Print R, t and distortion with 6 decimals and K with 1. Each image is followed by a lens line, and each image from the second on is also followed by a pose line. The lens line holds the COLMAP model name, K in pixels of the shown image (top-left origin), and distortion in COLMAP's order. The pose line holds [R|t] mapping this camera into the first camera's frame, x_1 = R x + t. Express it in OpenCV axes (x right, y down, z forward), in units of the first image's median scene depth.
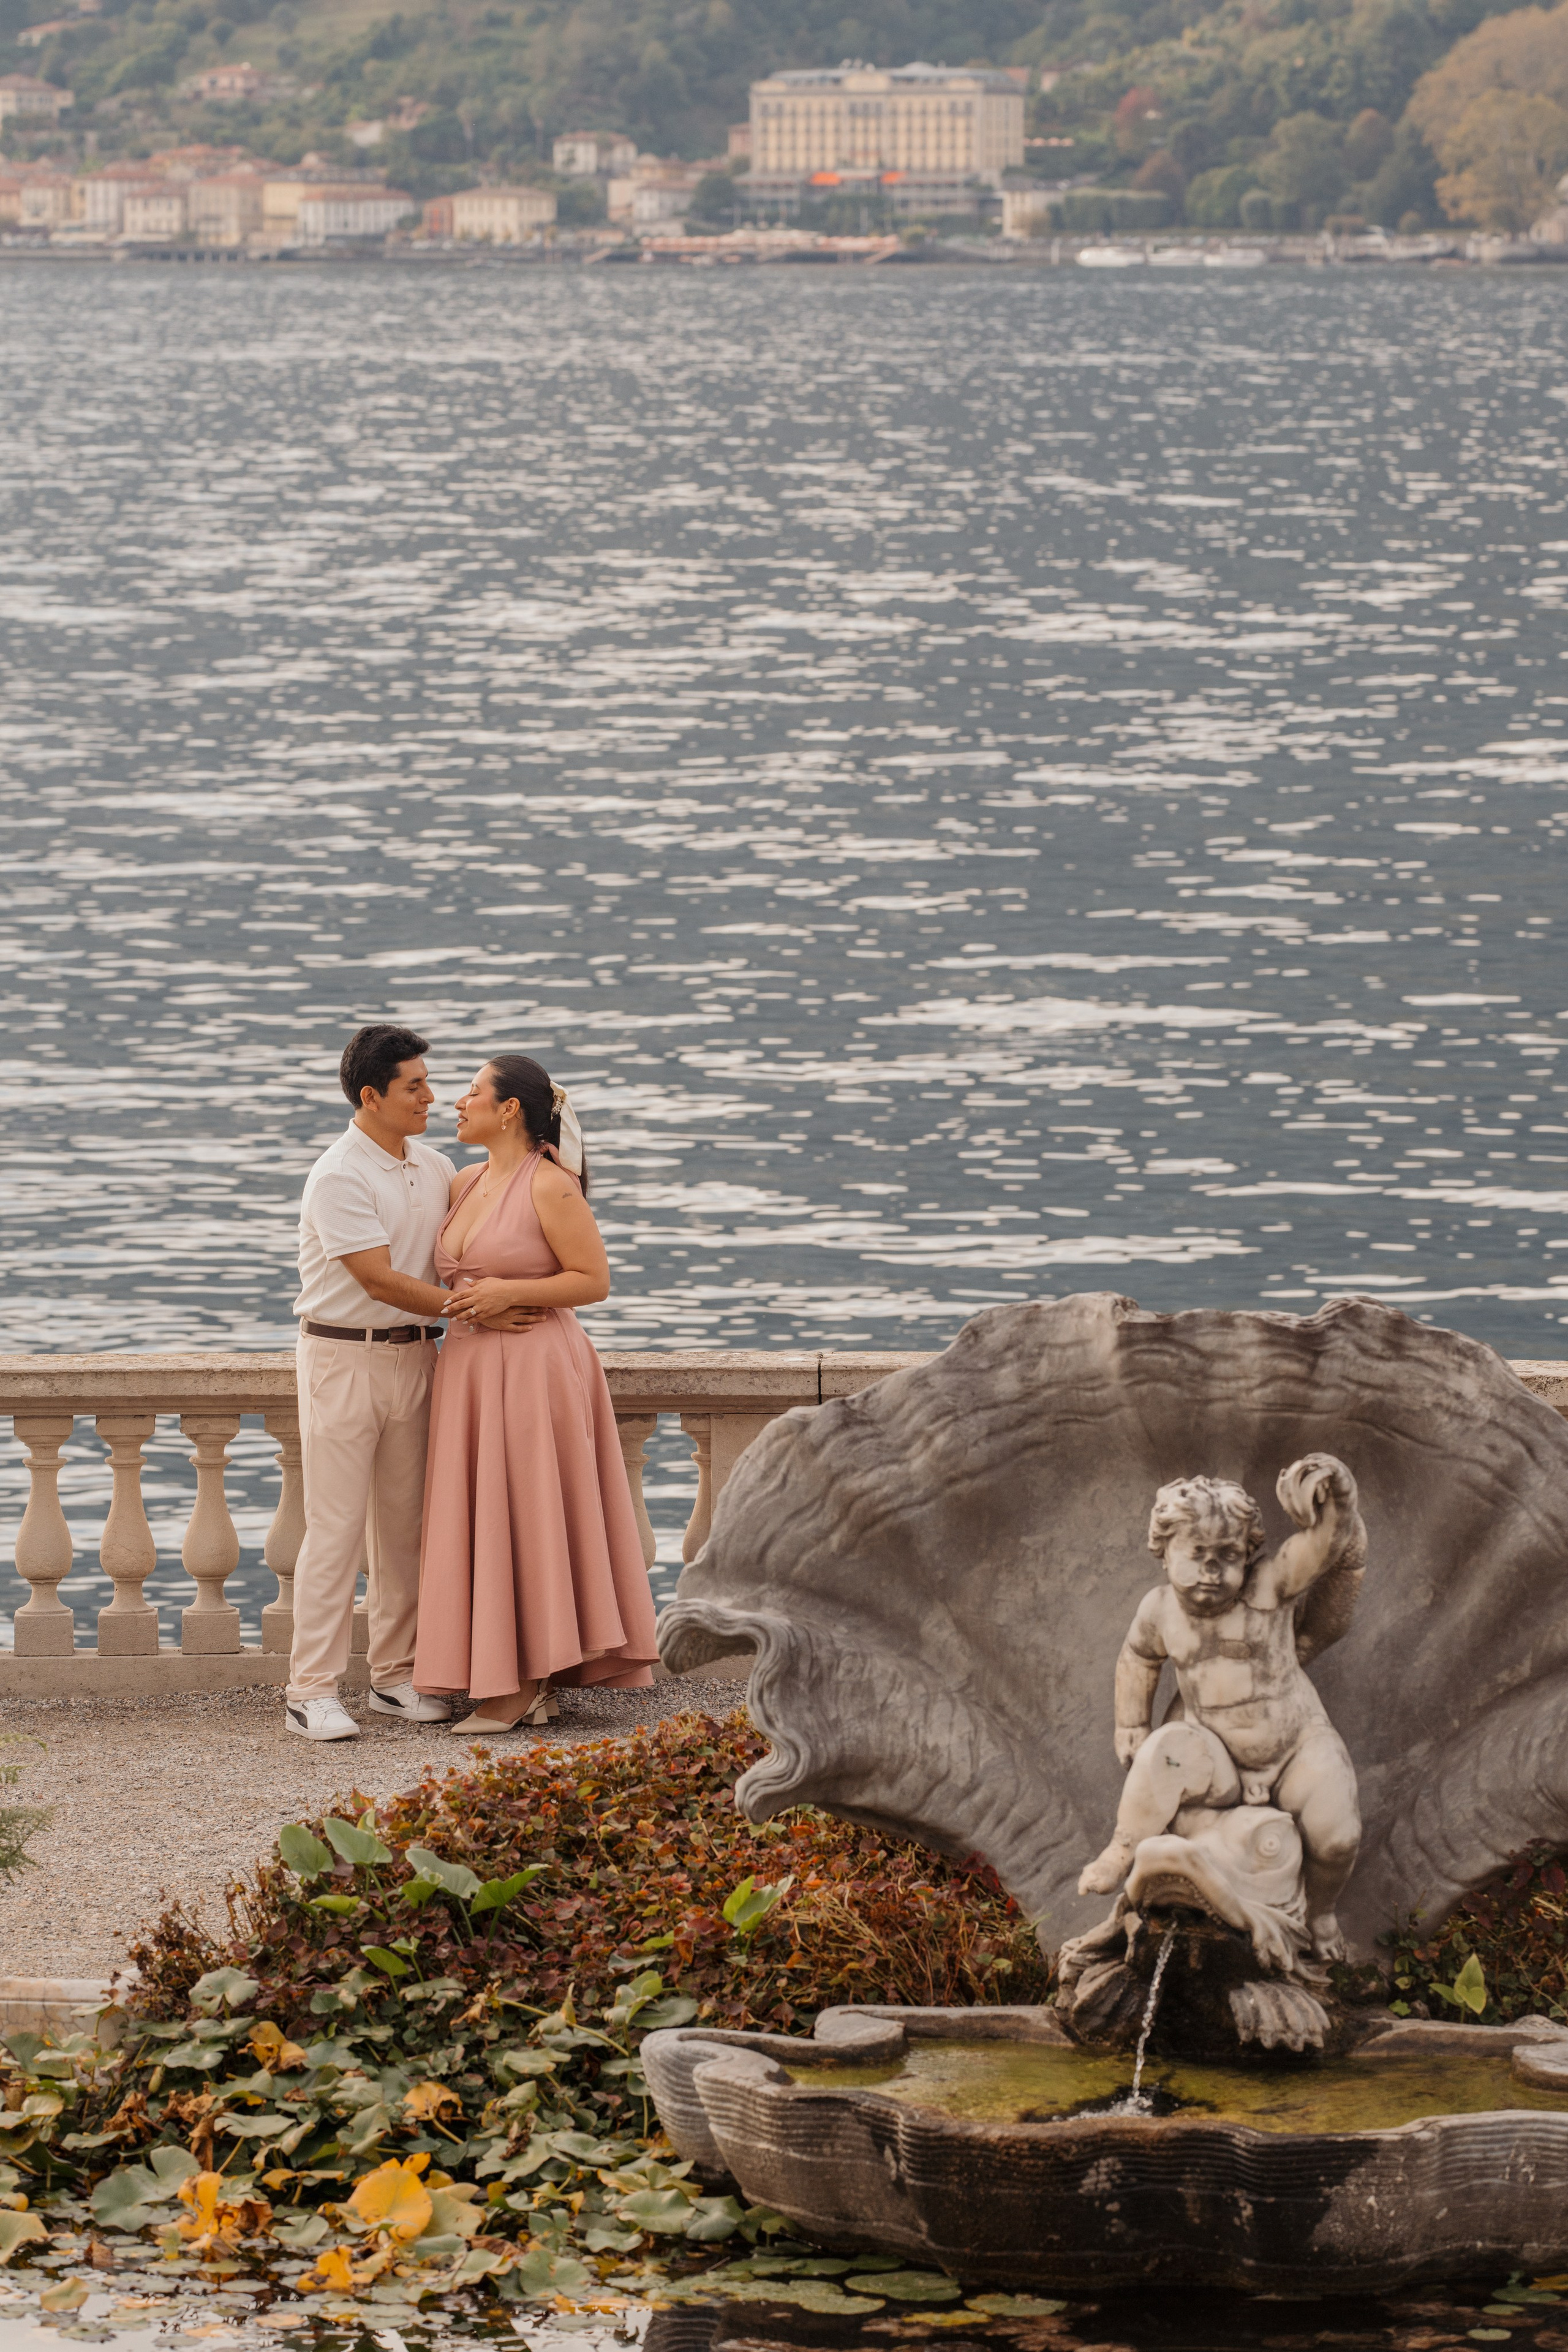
lens RADIAL K [[9238.1, 0, 703.0], [0, 9238.1, 1174.1], [0, 0, 1]] dist [0.319039, -3.655226]
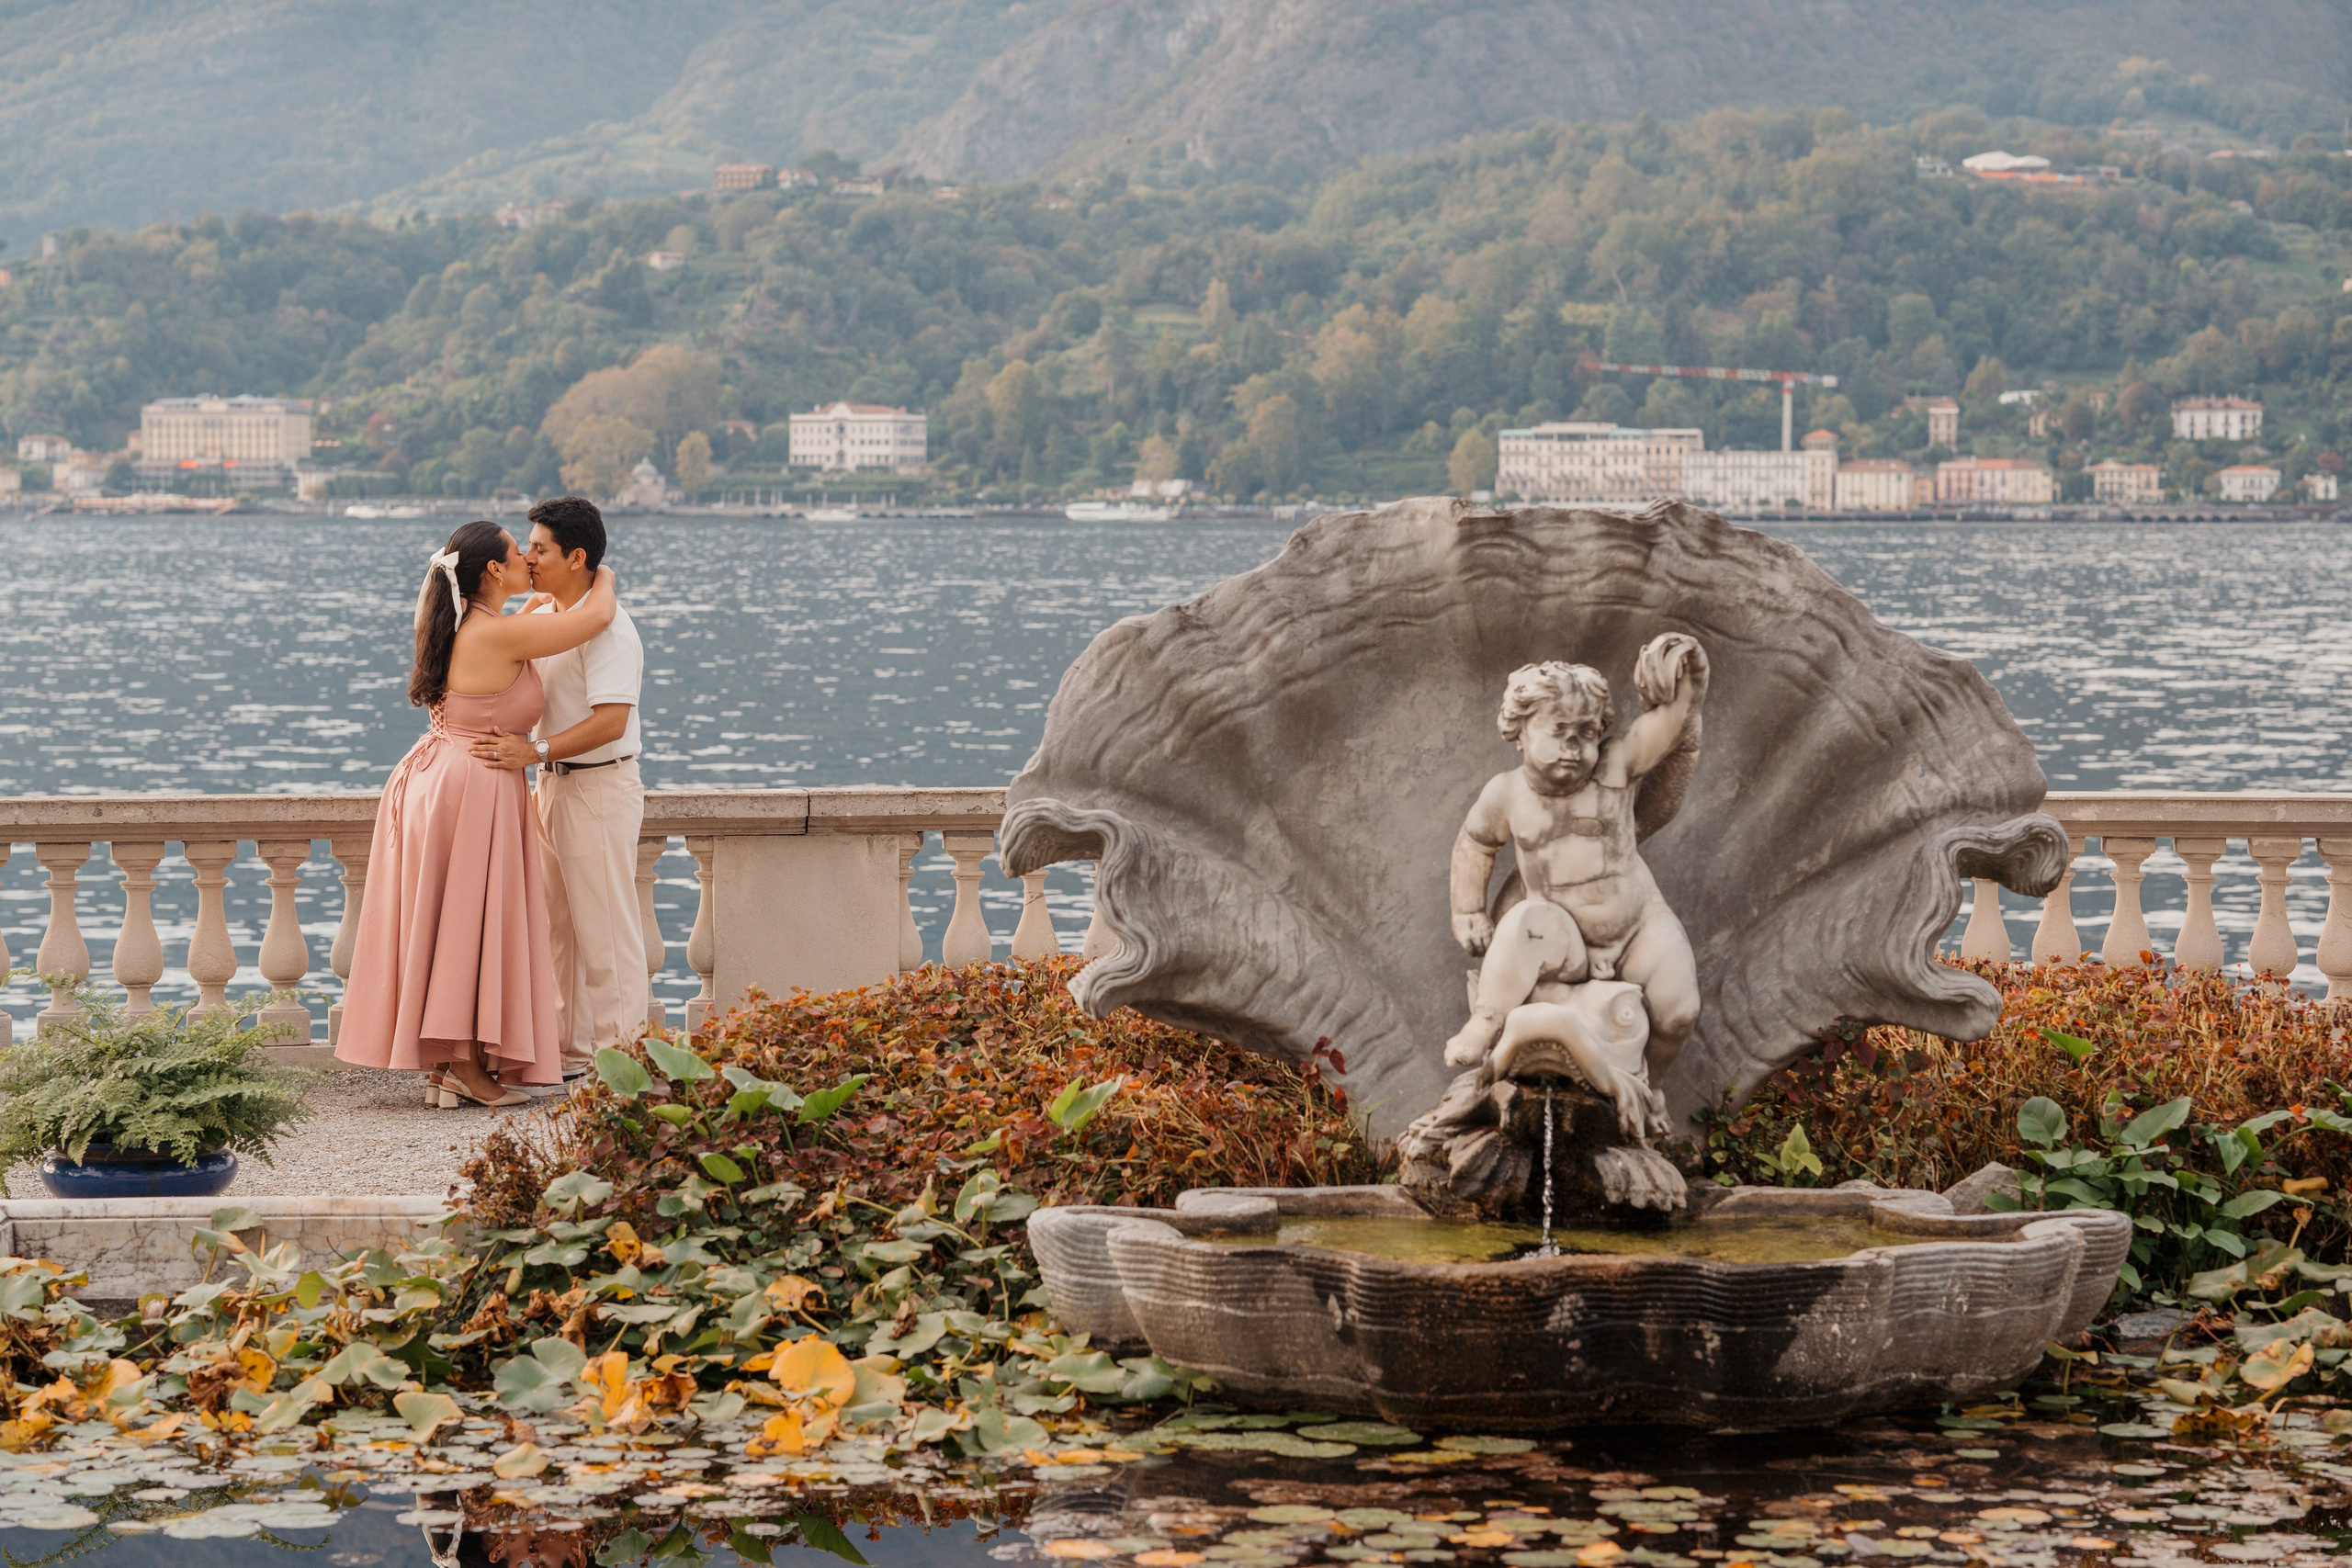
lens RADIAL K [[5497.8, 0, 1176.0], [0, 5497.8, 784.0], [0, 0, 1]] dist [0.034721, 0.962874]
pose [[0.981688, -0.005857, 0.190408, -0.102877], [0.015559, 0.998653, -0.049498, 0.075289], [-0.189862, 0.051554, 0.980456, 0.403166]]
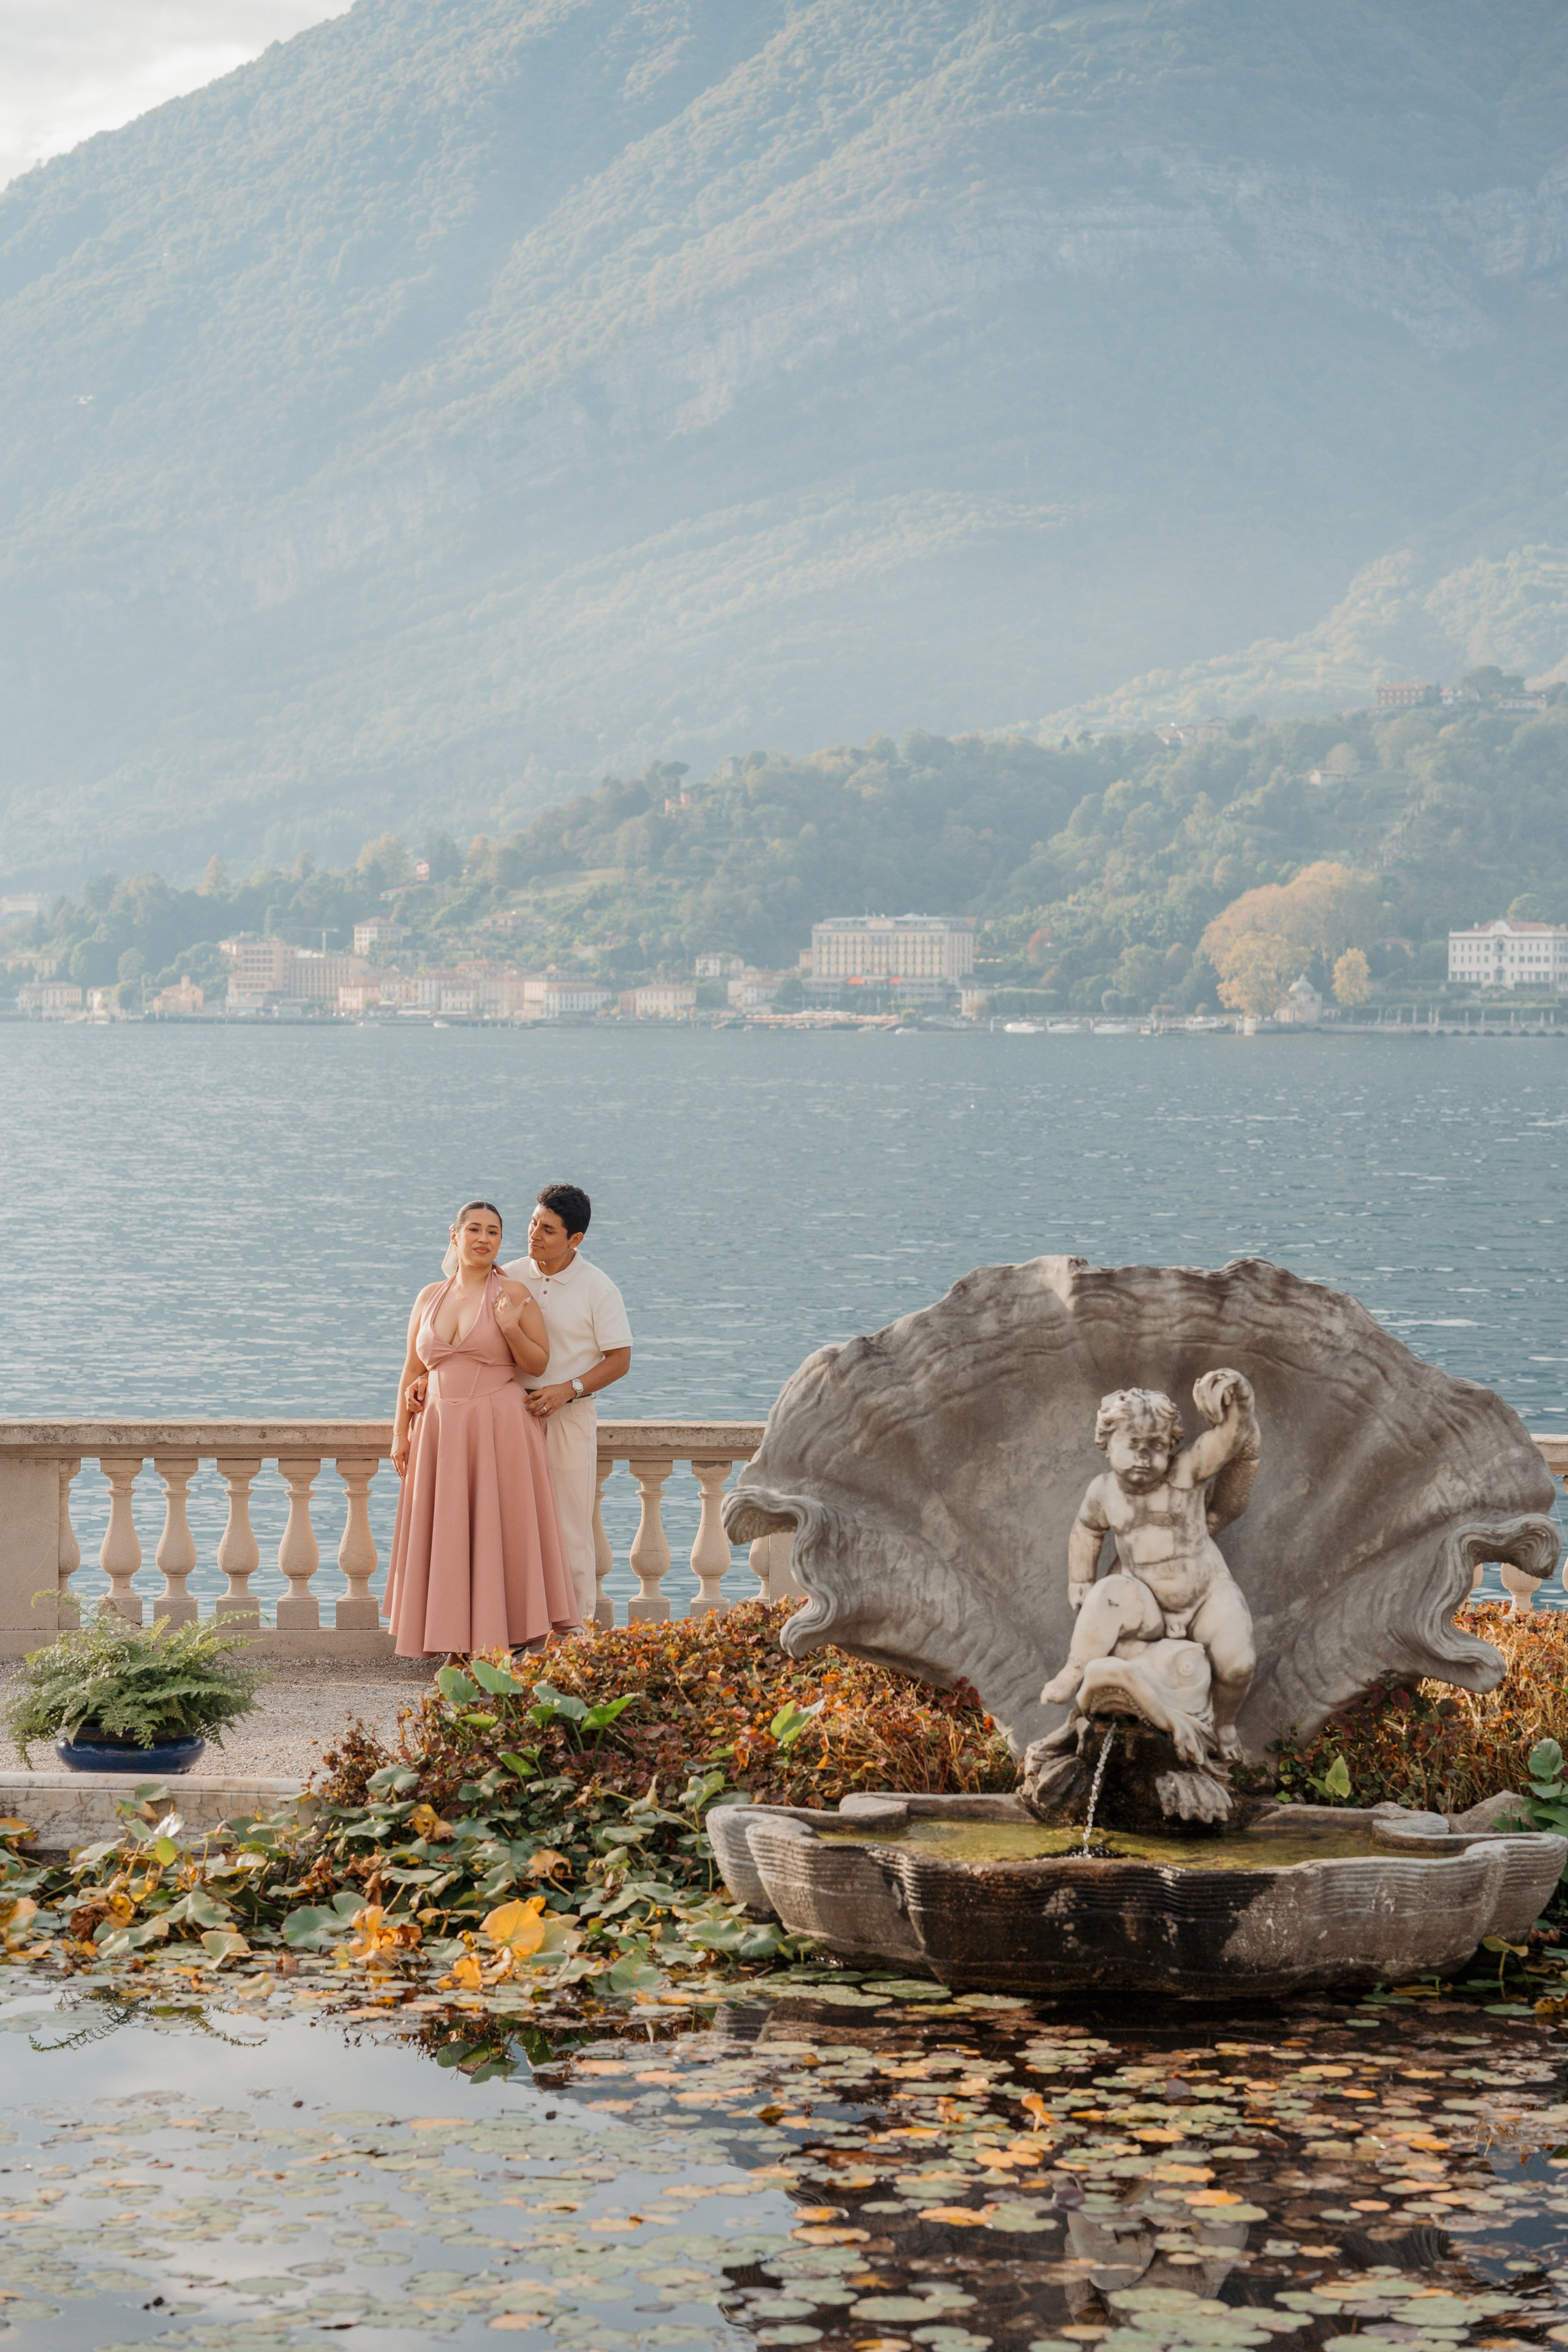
lens RADIAL K [[5498.3, 0, 750.1], [0, 5498.3, 1207.7], [0, 0, 1]] dist [0.034721, 0.962874]
pose [[0.999954, 0.007698, -0.005801, 0.003243], [-0.008067, 0.997743, -0.066667, 0.059122], [0.005275, 0.066711, 0.997758, 0.213800]]
